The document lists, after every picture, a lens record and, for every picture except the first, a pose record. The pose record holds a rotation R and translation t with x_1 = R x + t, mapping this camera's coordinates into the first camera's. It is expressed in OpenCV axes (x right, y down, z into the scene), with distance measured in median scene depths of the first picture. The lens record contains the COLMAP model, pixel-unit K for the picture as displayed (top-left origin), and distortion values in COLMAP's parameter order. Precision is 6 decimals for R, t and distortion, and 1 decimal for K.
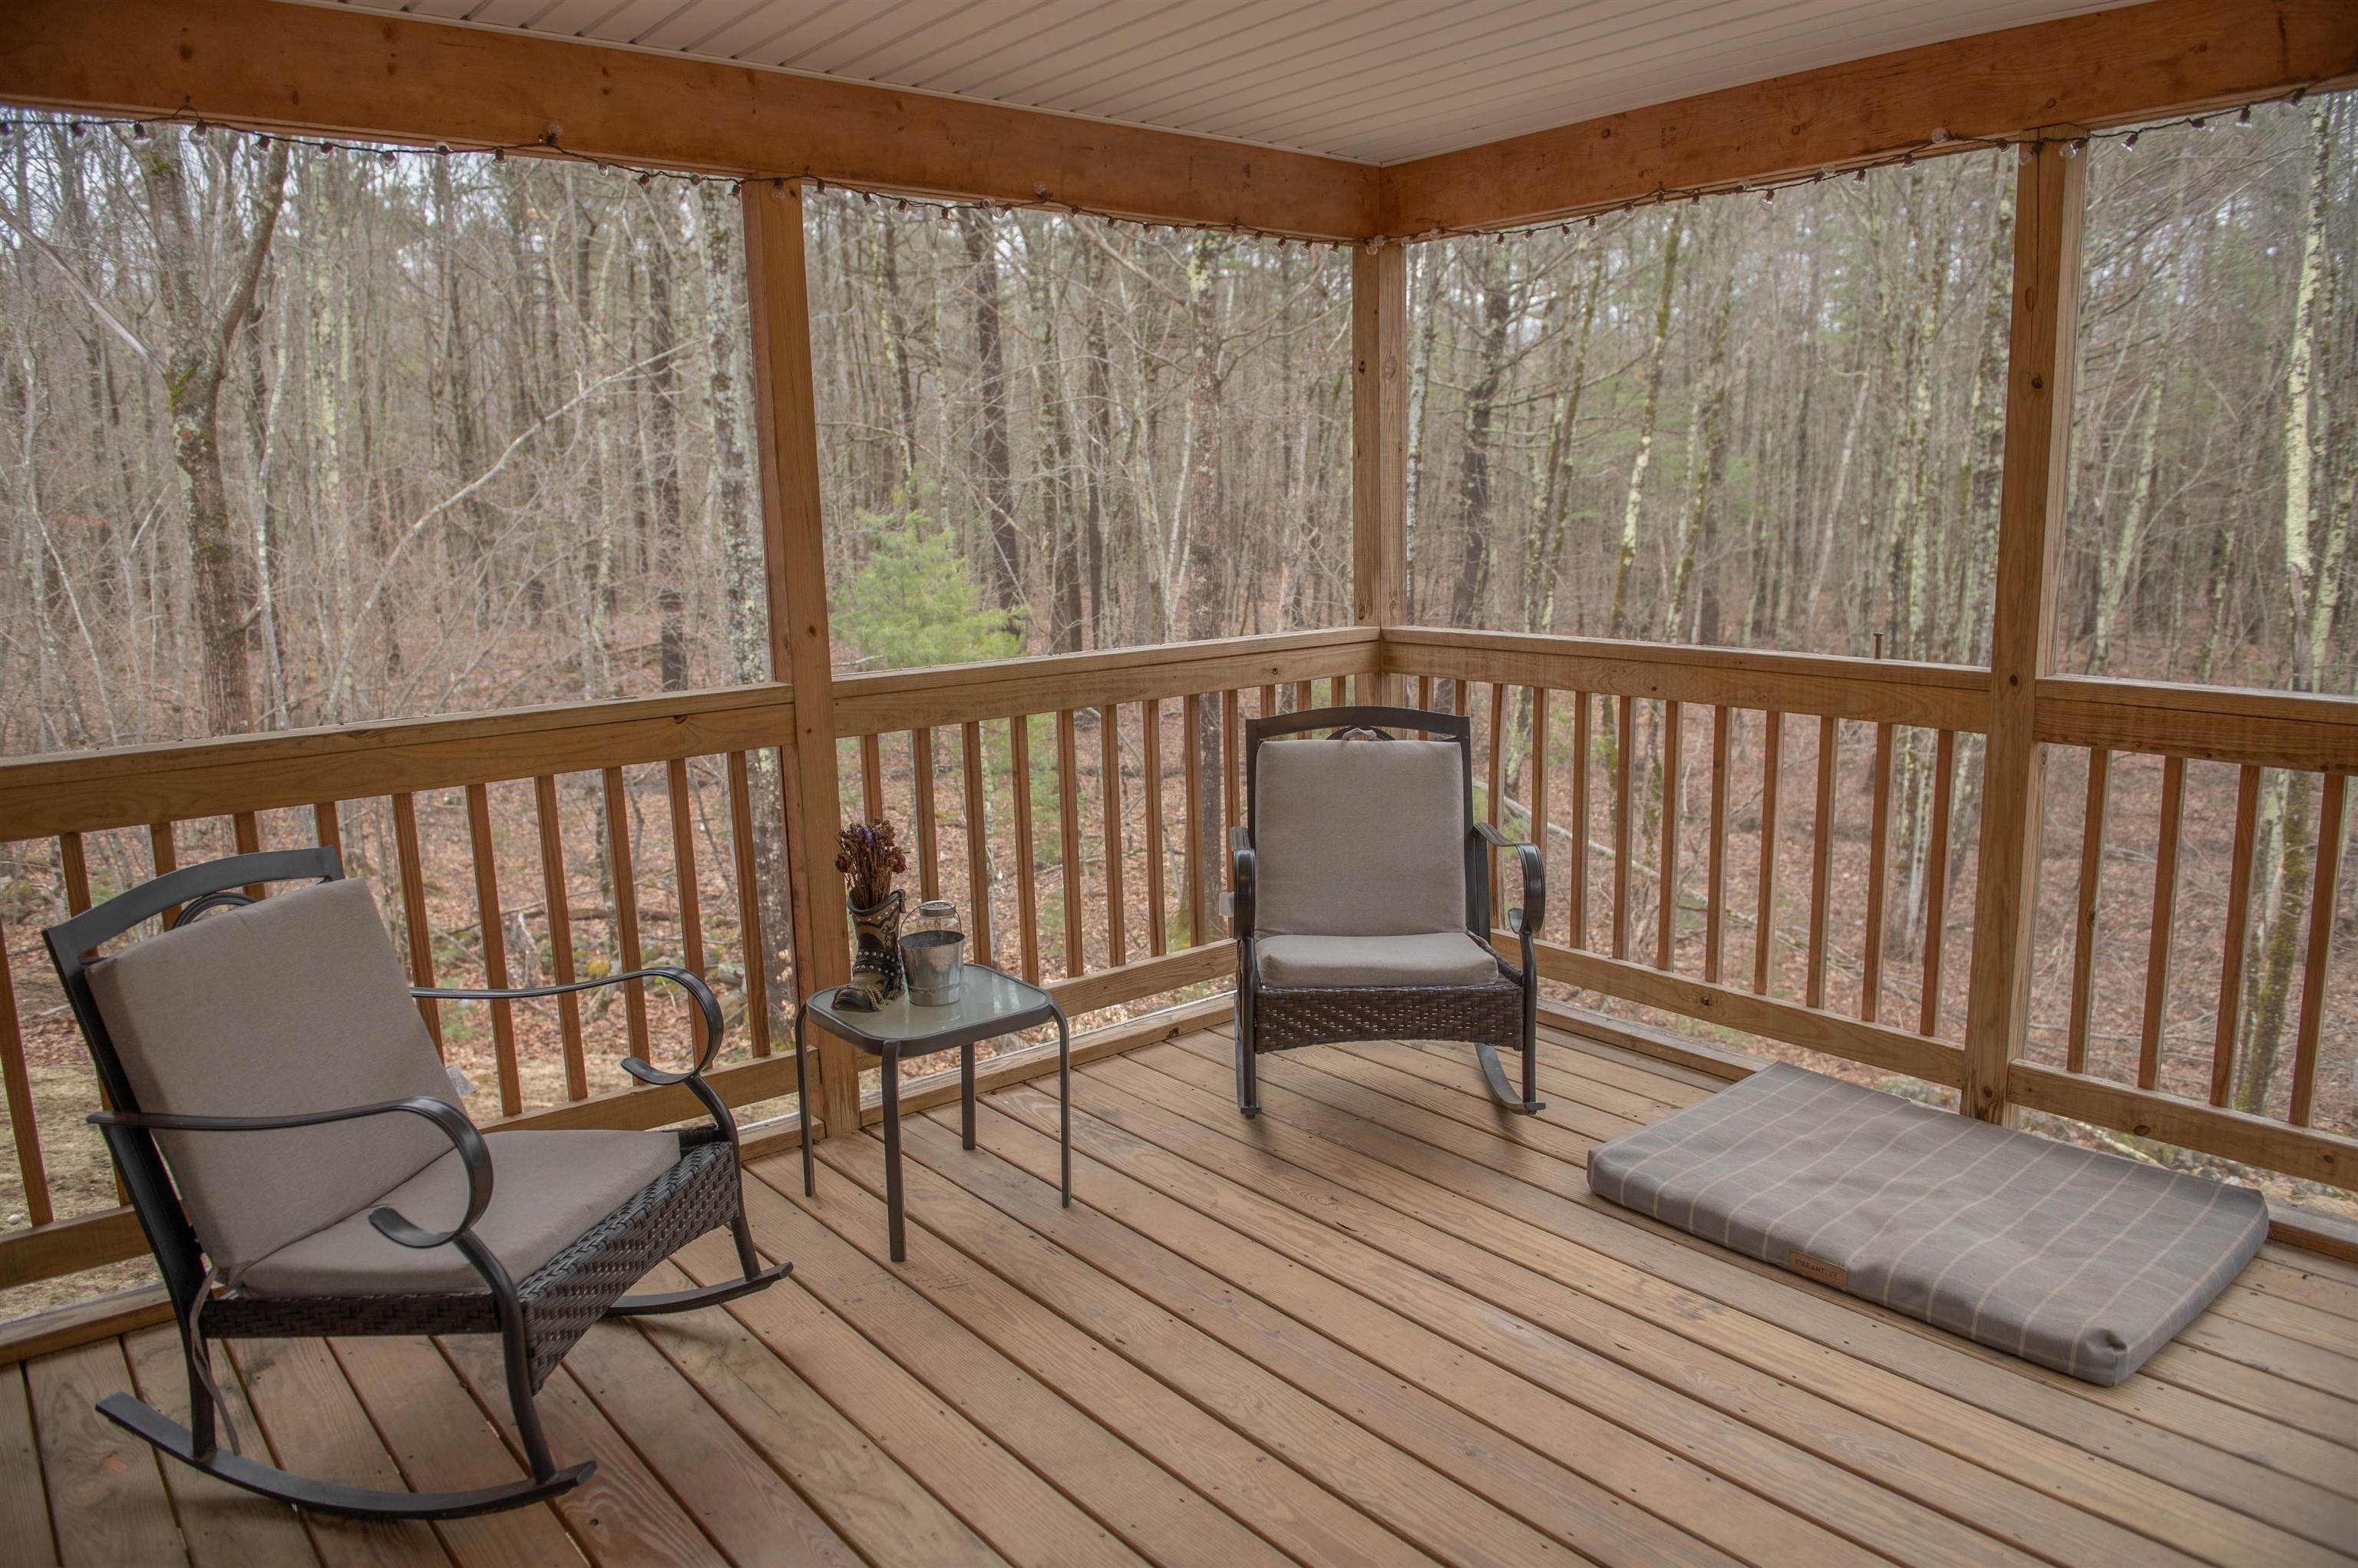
lens RADIAL K [[1600.4, 0, 1179.0], [0, 1600.4, 784.0], [0, 0, 1]] dist [-0.051009, 0.001159]
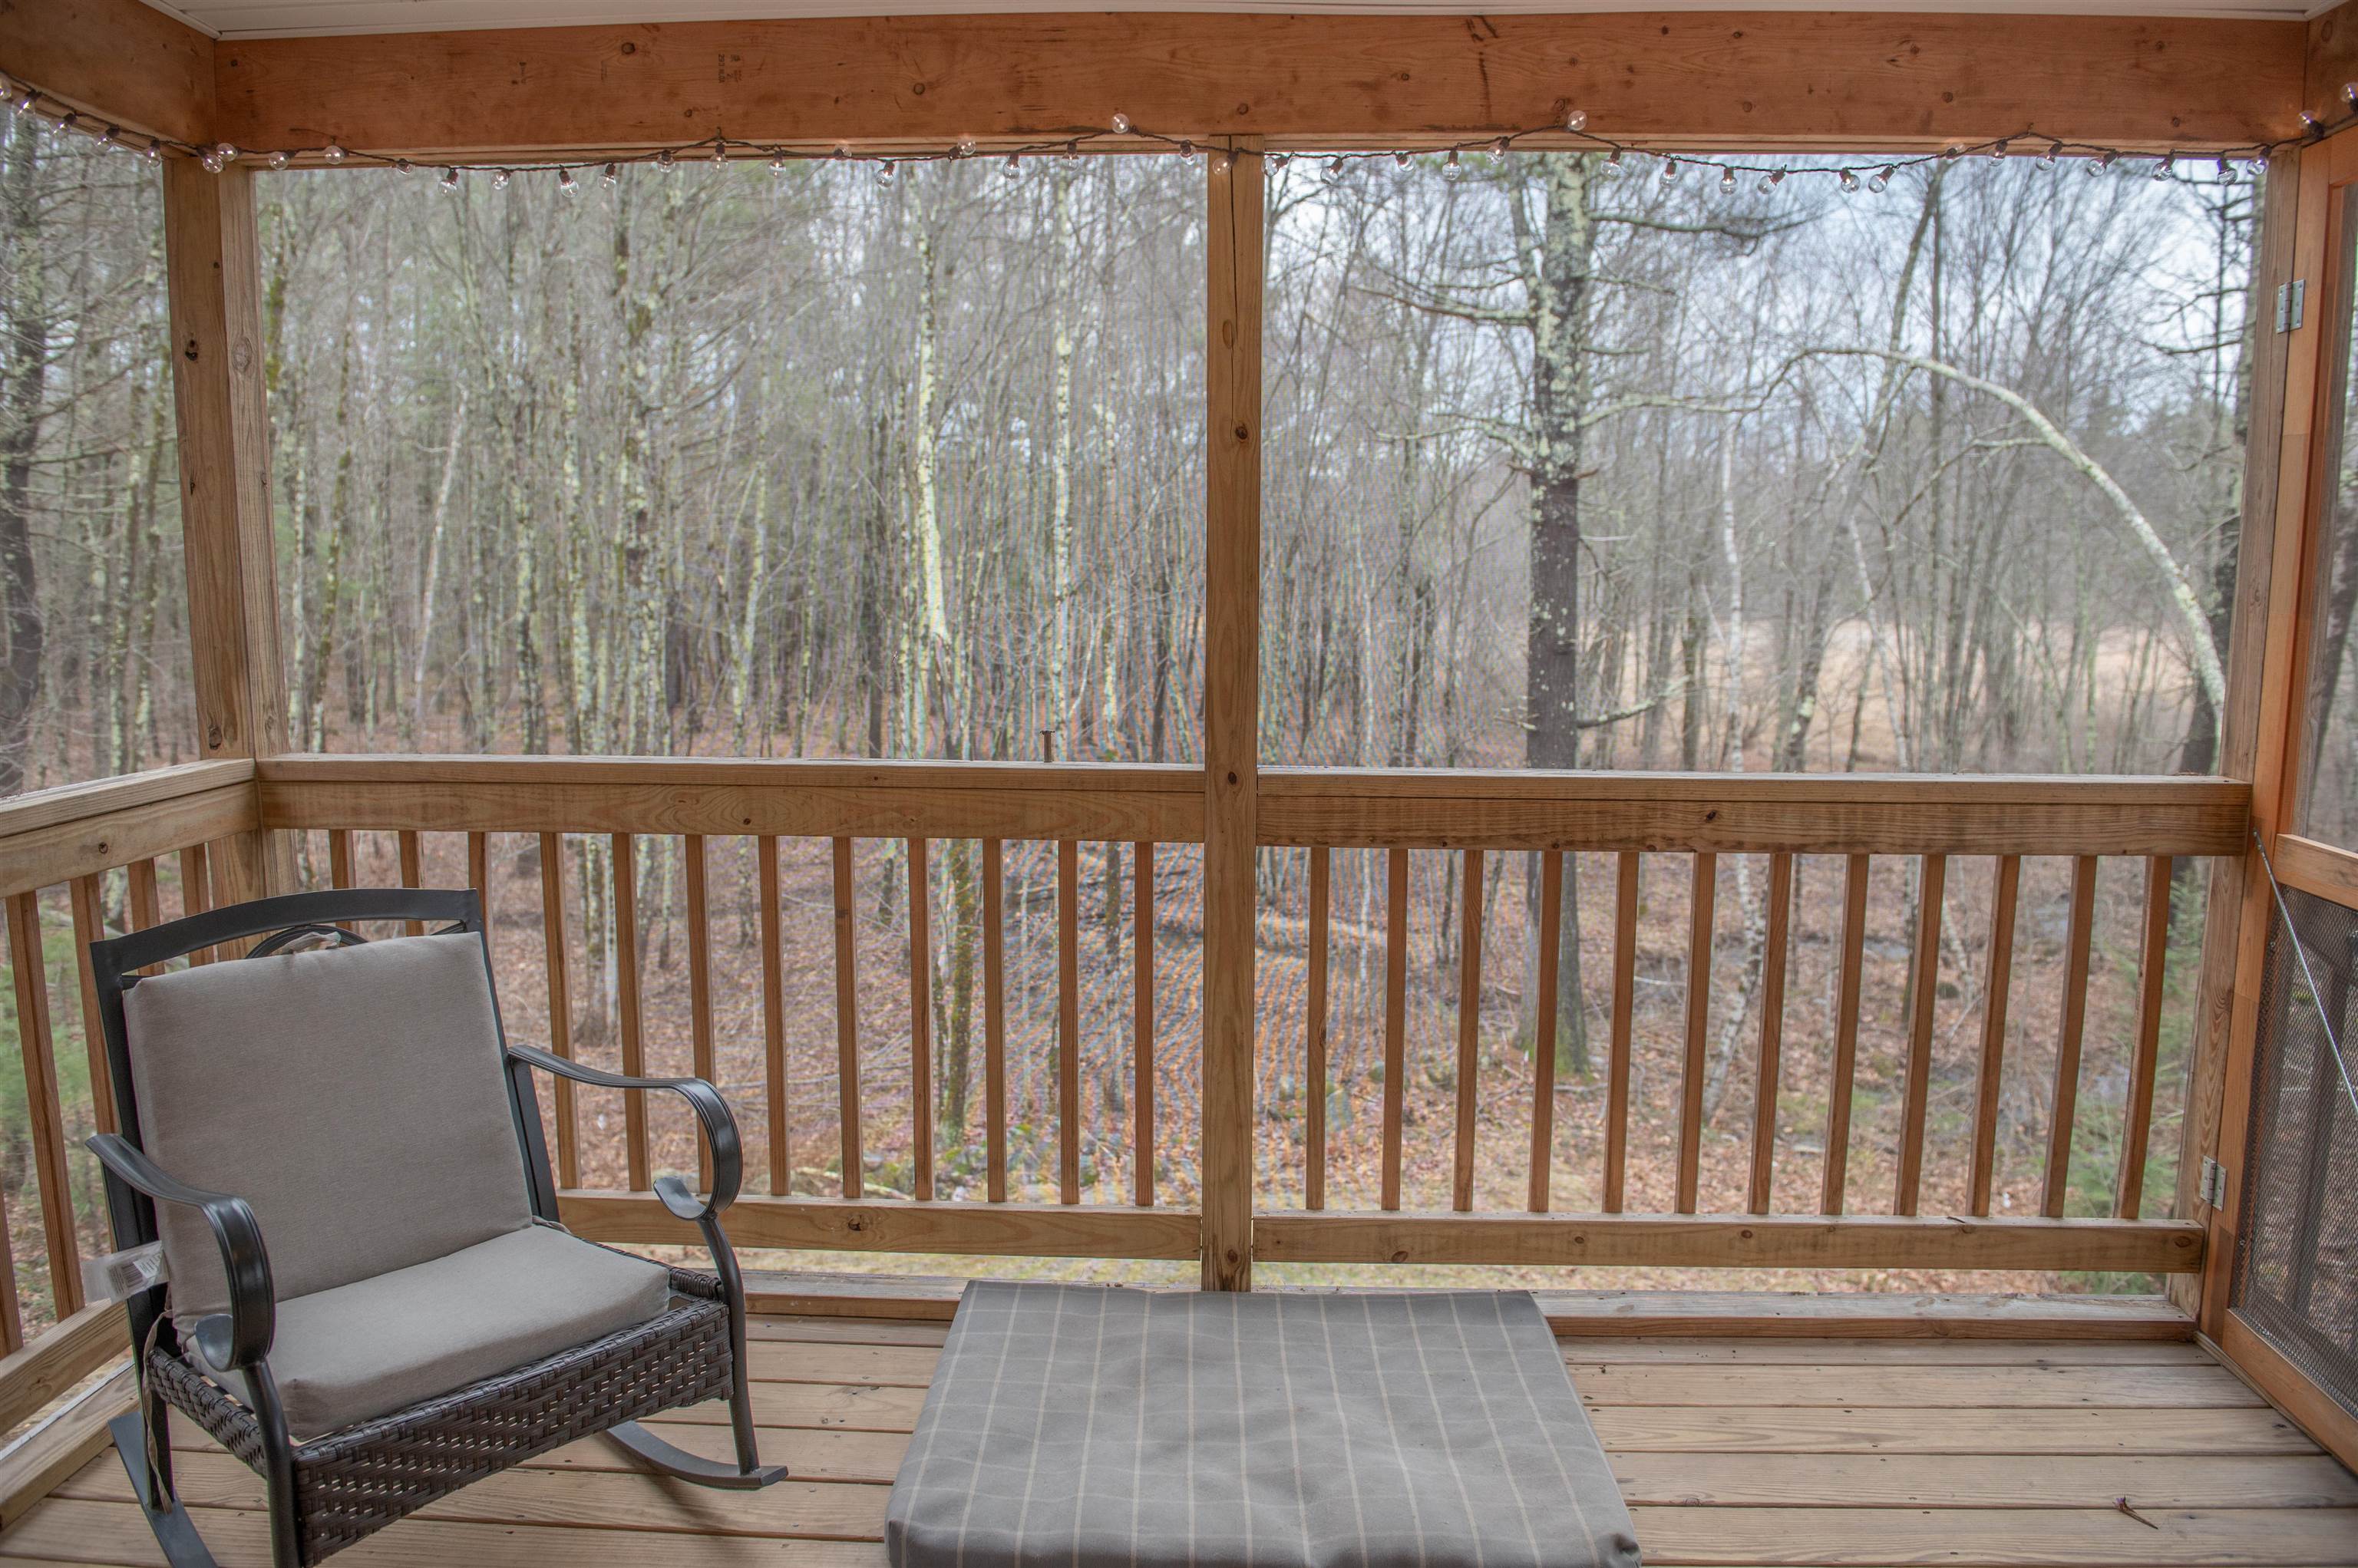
lens RADIAL K [[1600.4, 0, 1179.0], [0, 1600.4, 784.0], [0, 0, 1]] dist [-0.051009, 0.001159]
pose [[0.667578, -0.078232, 0.740418, -0.095562], [0.114270, 0.993448, 0.001938, -0.048668], [-0.735718, 0.083313, 0.672144, 0.316121]]
